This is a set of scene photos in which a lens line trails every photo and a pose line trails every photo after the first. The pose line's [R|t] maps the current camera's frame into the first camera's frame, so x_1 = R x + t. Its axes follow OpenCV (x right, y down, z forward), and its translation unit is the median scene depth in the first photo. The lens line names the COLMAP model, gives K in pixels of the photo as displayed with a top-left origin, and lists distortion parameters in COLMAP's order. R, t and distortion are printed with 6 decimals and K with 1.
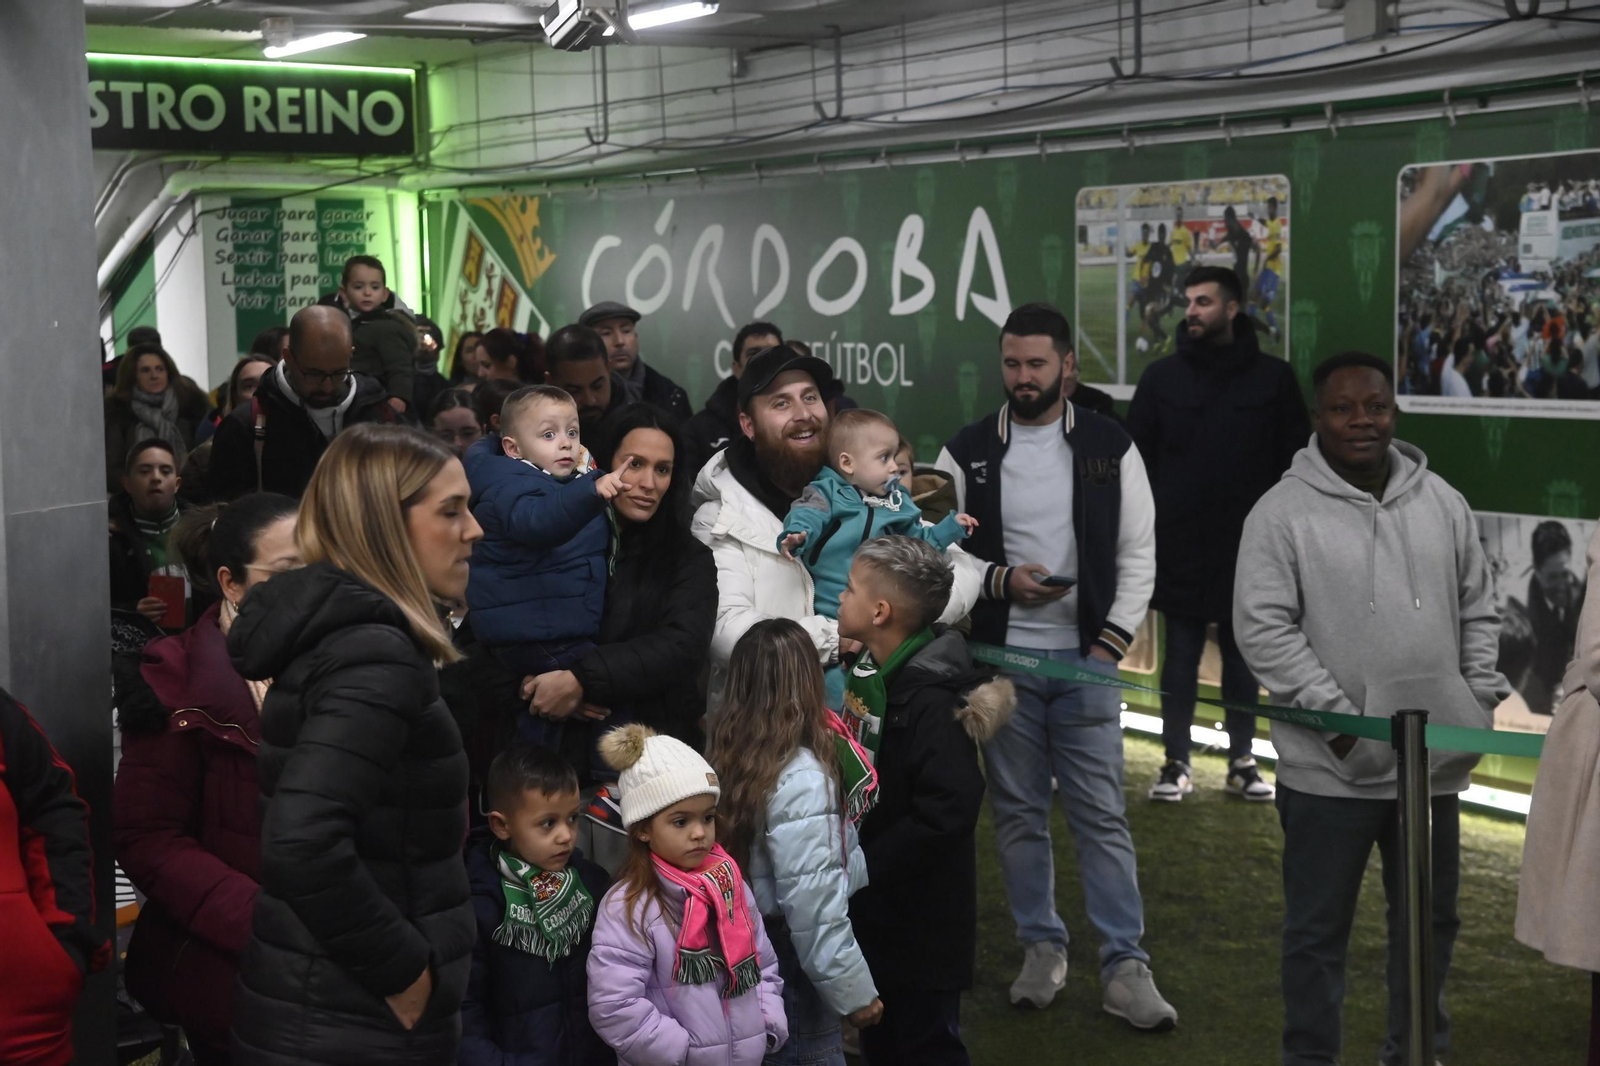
lens RADIAL K [[3089.4, 0, 800.0], [0, 3089.4, 533.0], [0, 0, 1]] dist [0.322156, 0.005809]
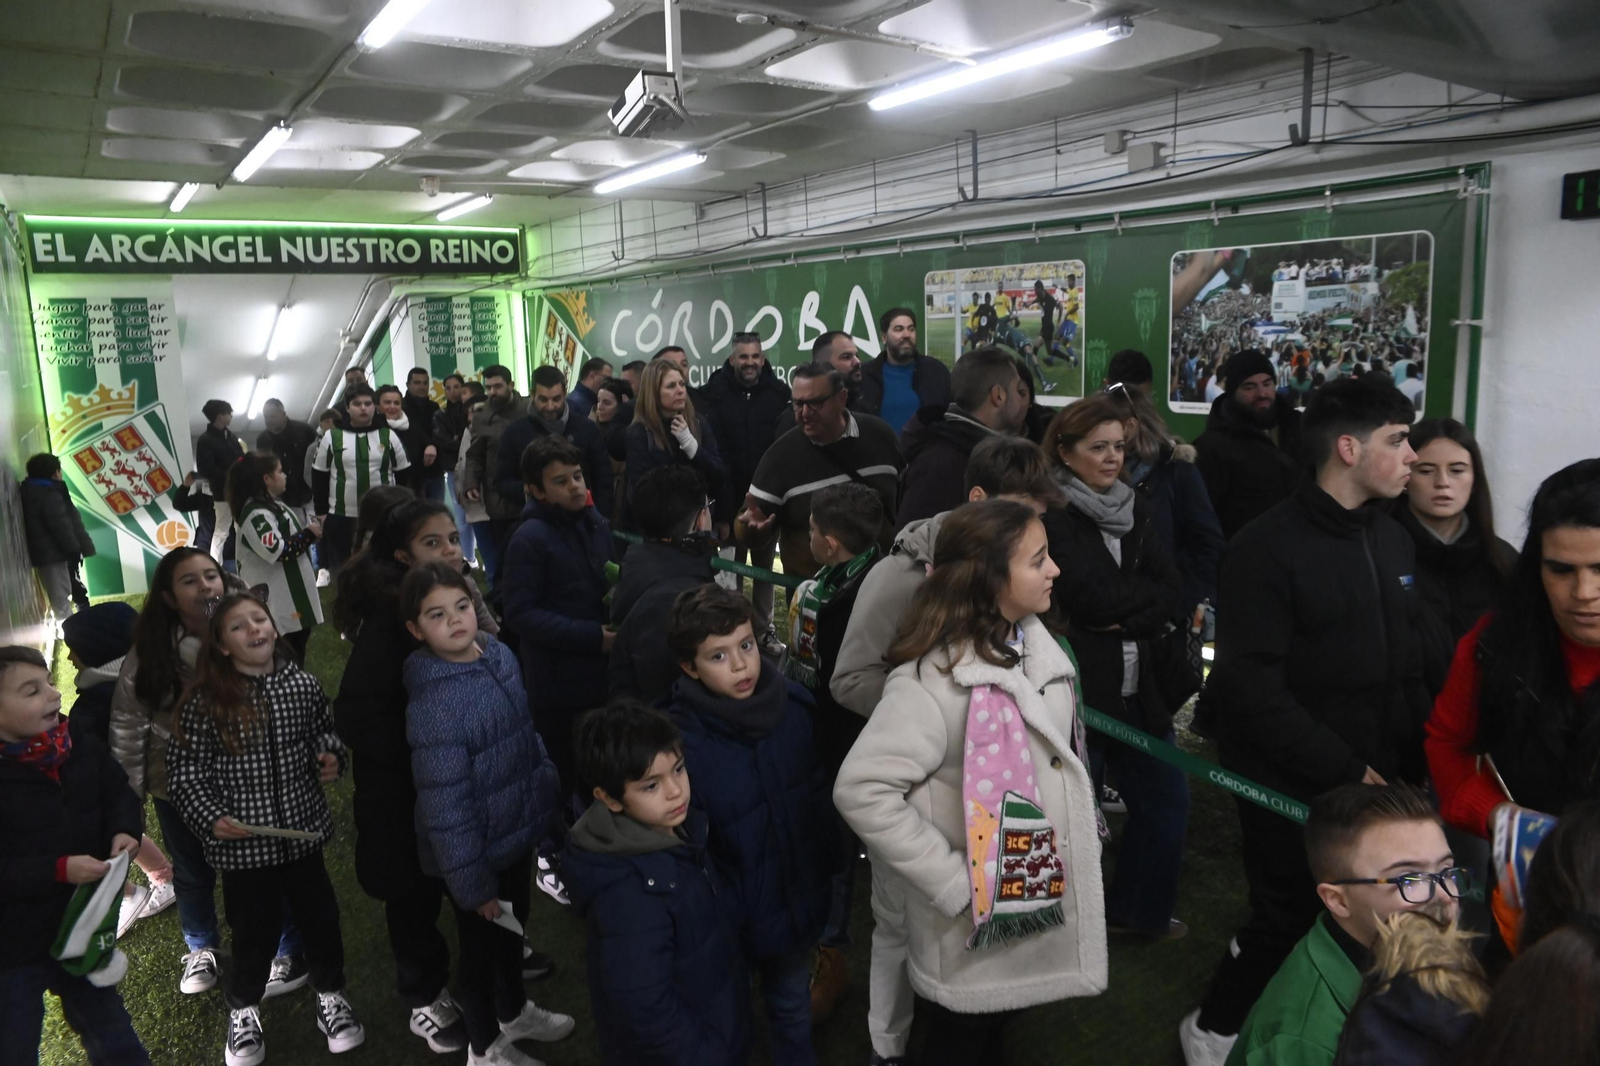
lens RADIAL K [[1088.4, 0, 800.0], [0, 1088.4, 533.0], [0, 0, 1]] dist [-0.114532, 0.092308]
pose [[0.992569, -0.032893, 0.117151, -0.049904], [0.021446, 0.994988, 0.097664, -0.031711], [-0.119776, -0.094426, 0.988300, 0.443316]]
